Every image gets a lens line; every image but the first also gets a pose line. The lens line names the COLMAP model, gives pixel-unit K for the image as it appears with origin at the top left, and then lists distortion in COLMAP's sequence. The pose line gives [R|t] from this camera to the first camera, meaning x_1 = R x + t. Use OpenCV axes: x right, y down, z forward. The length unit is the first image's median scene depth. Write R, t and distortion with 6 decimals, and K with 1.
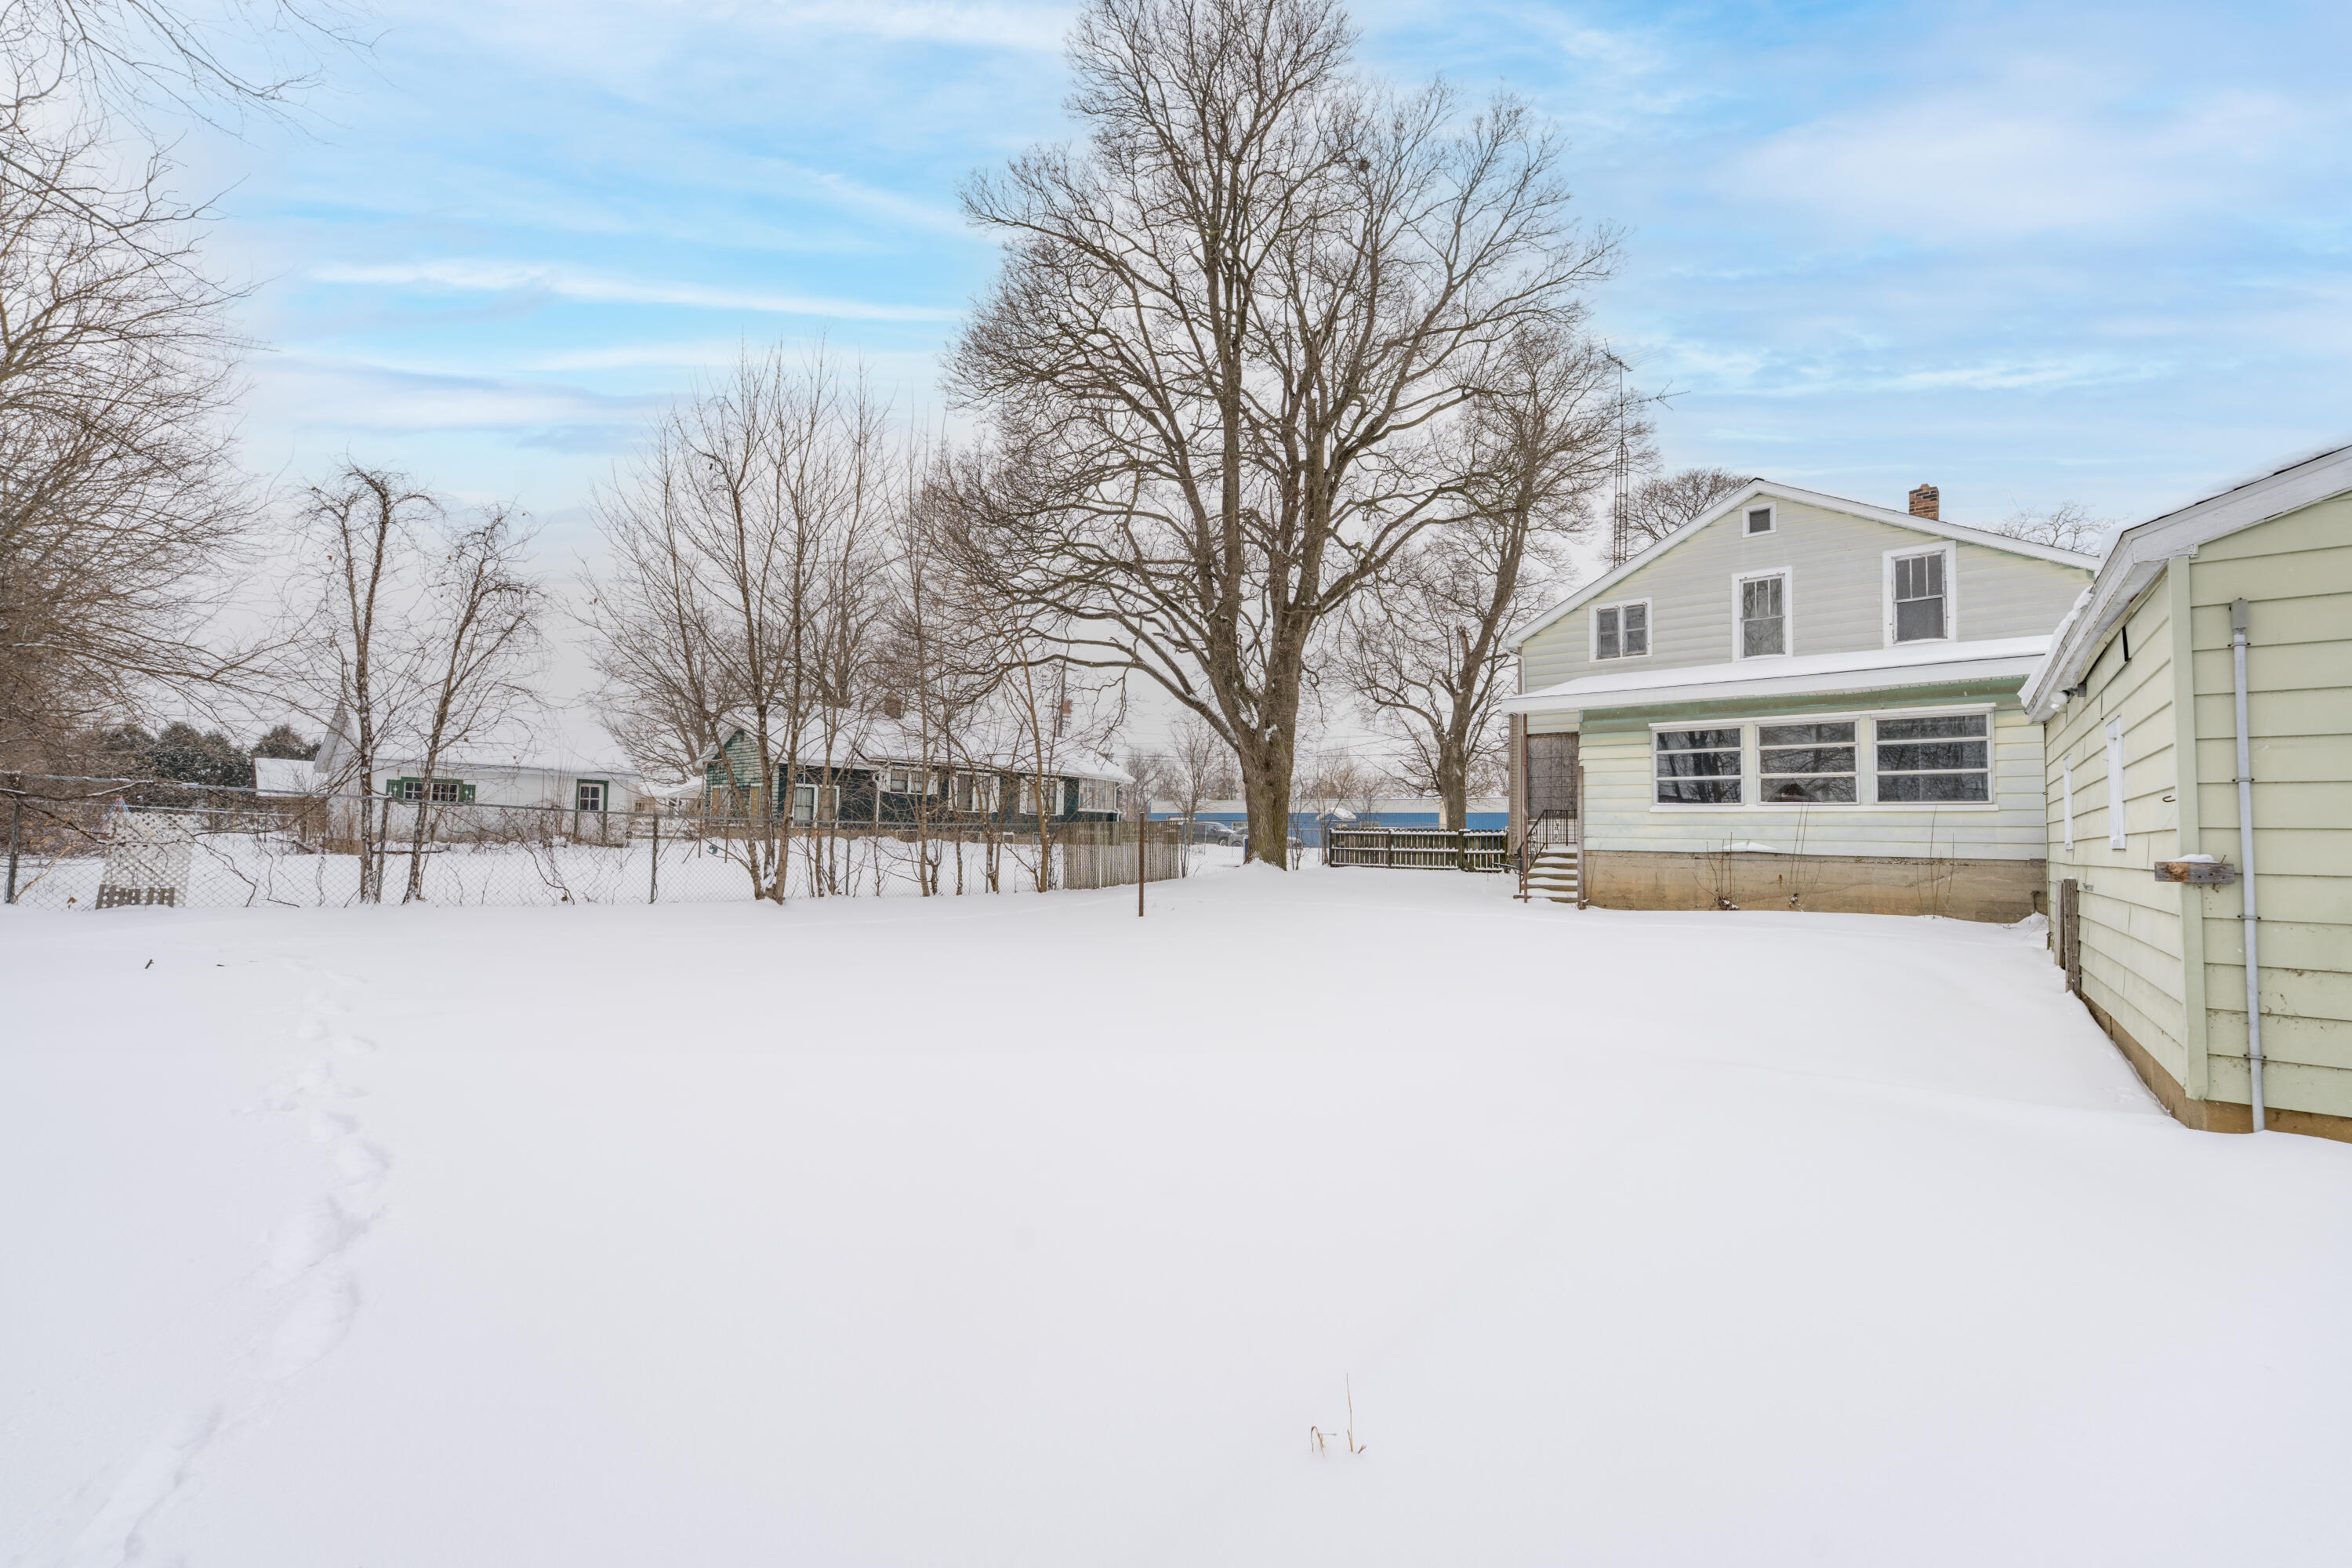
lens RADIAL K [[949.5, 0, 1162.8], [0, 949.5, 790.2], [0, 0, 1]] dist [-0.001101, -0.000050]
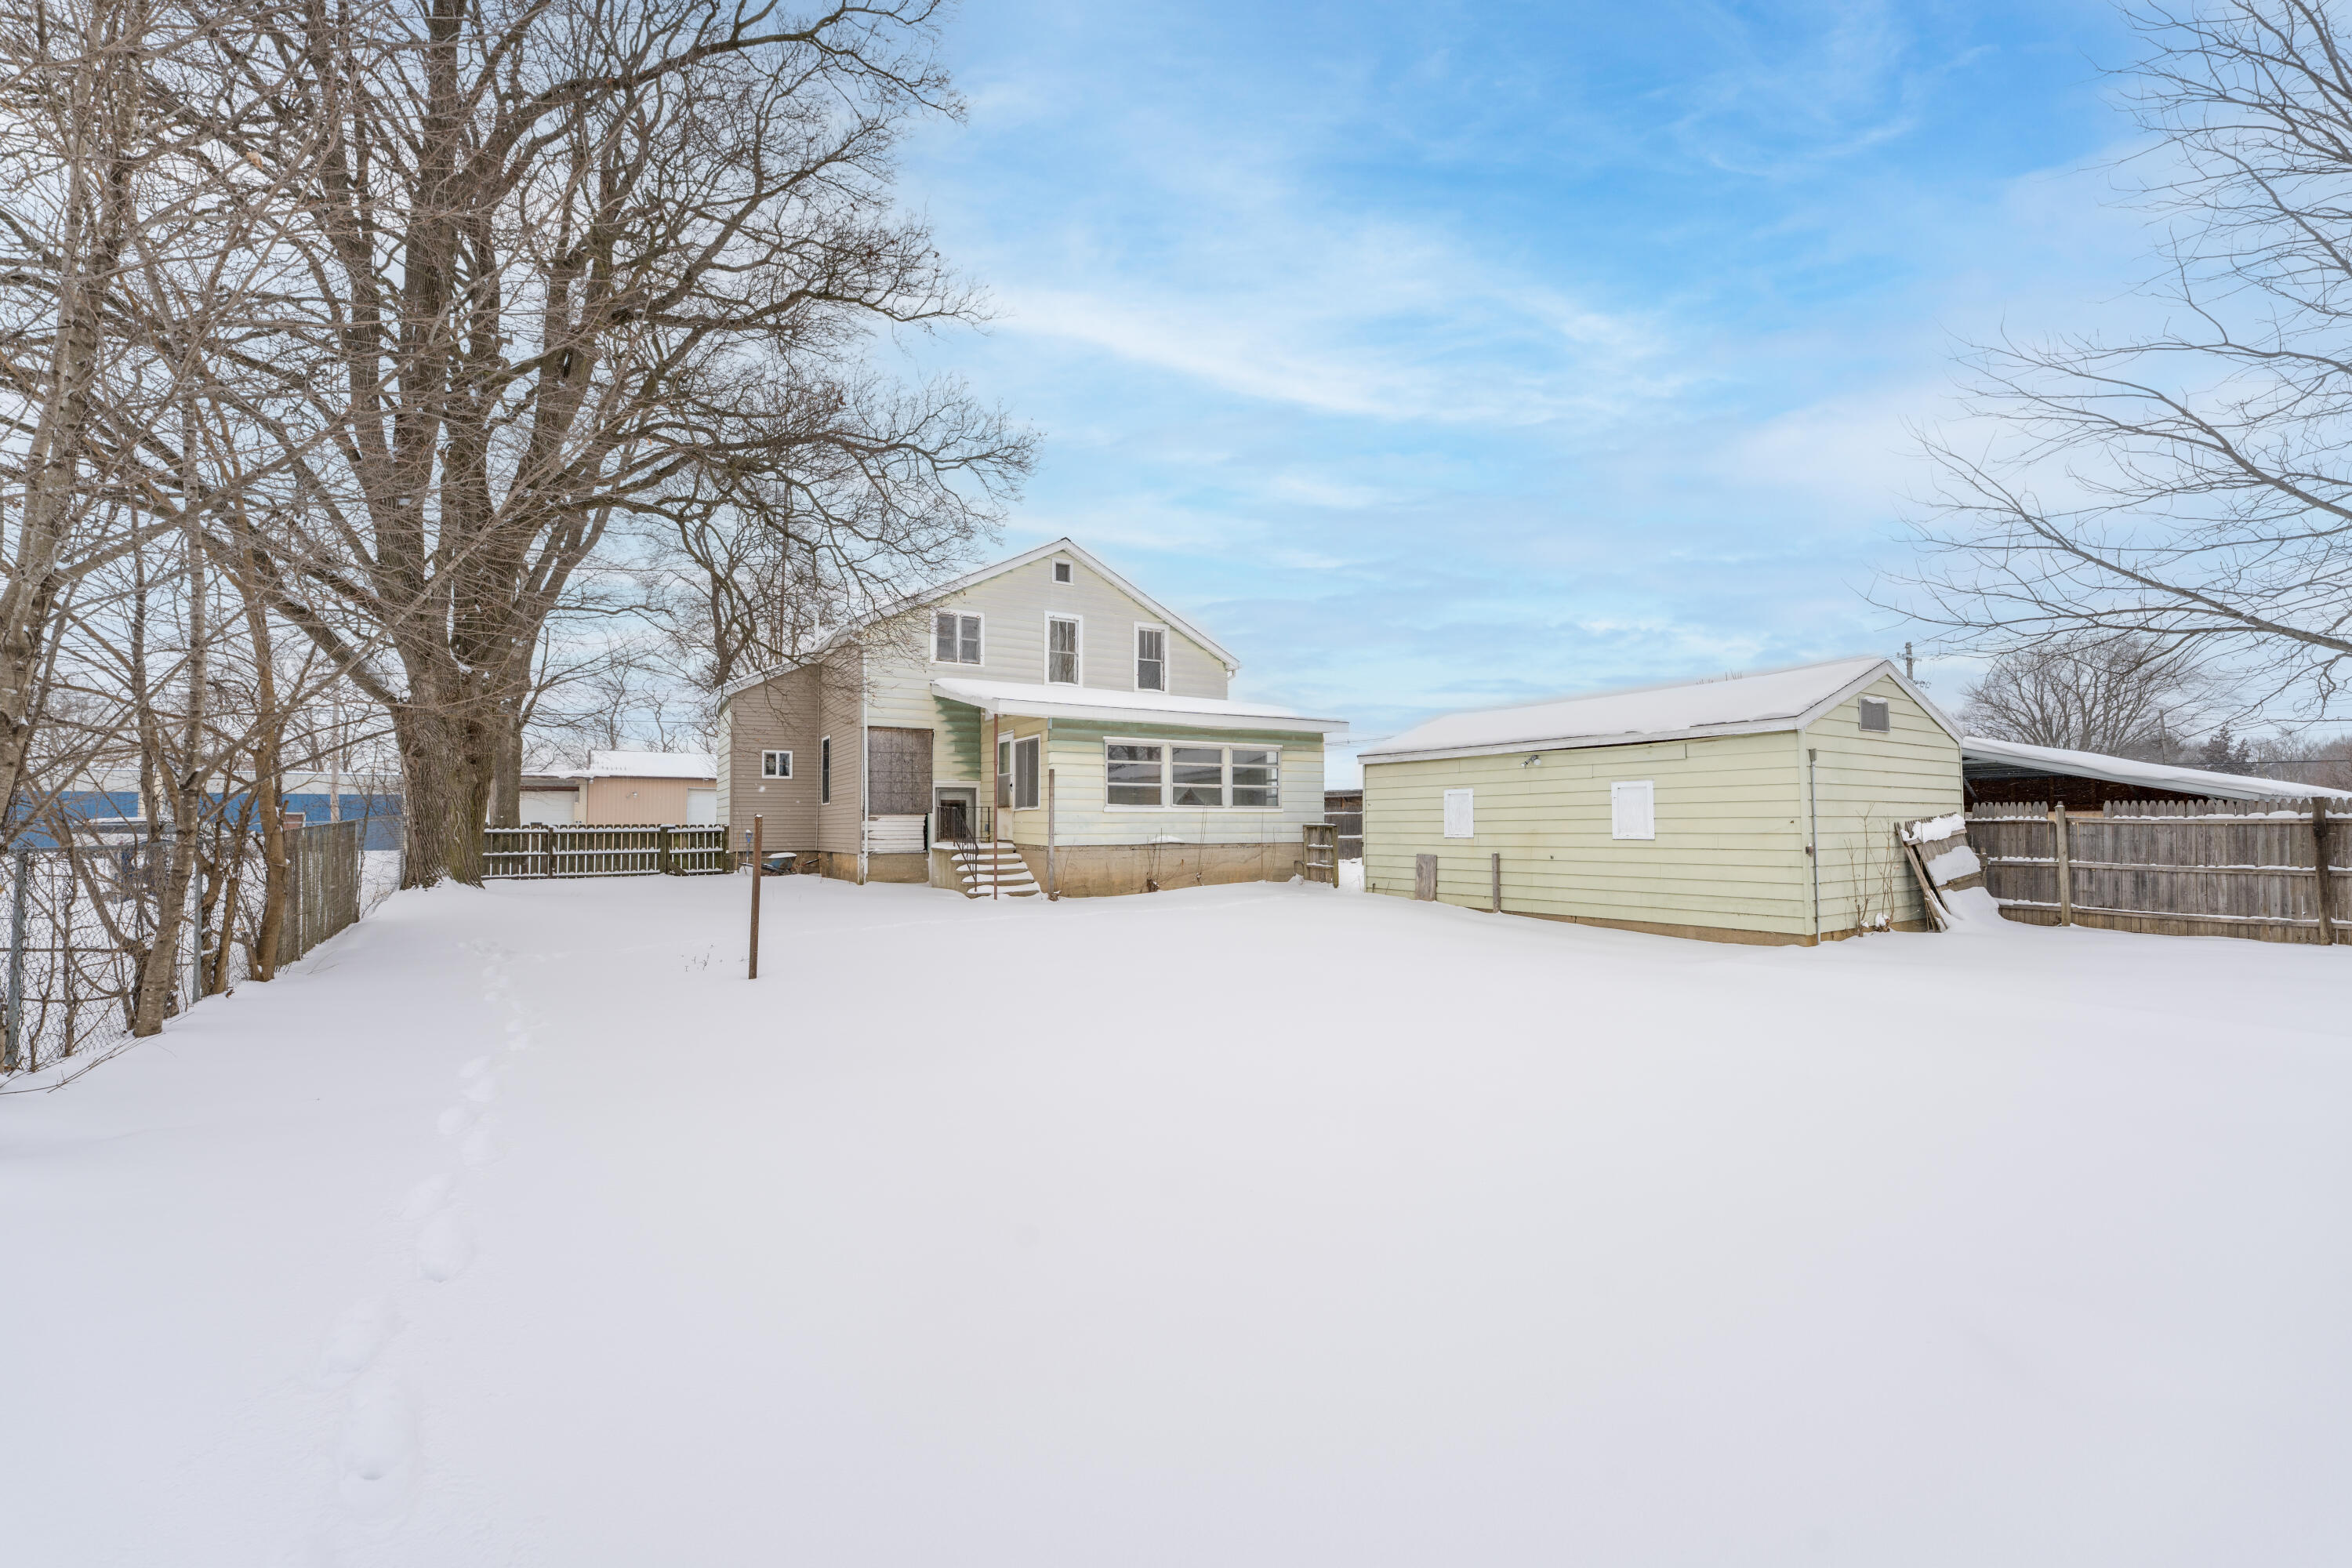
lens RADIAL K [[949.5, 0, 1164.1], [0, 949.5, 788.7], [0, 0, 1]] dist [-0.001101, -0.000050]
pose [[0.287015, 0.018324, 0.957751, -0.594226], [-0.034939, 0.999352, -0.008650, 0.002308], [-0.957289, -0.030980, 0.287469, 0.600482]]
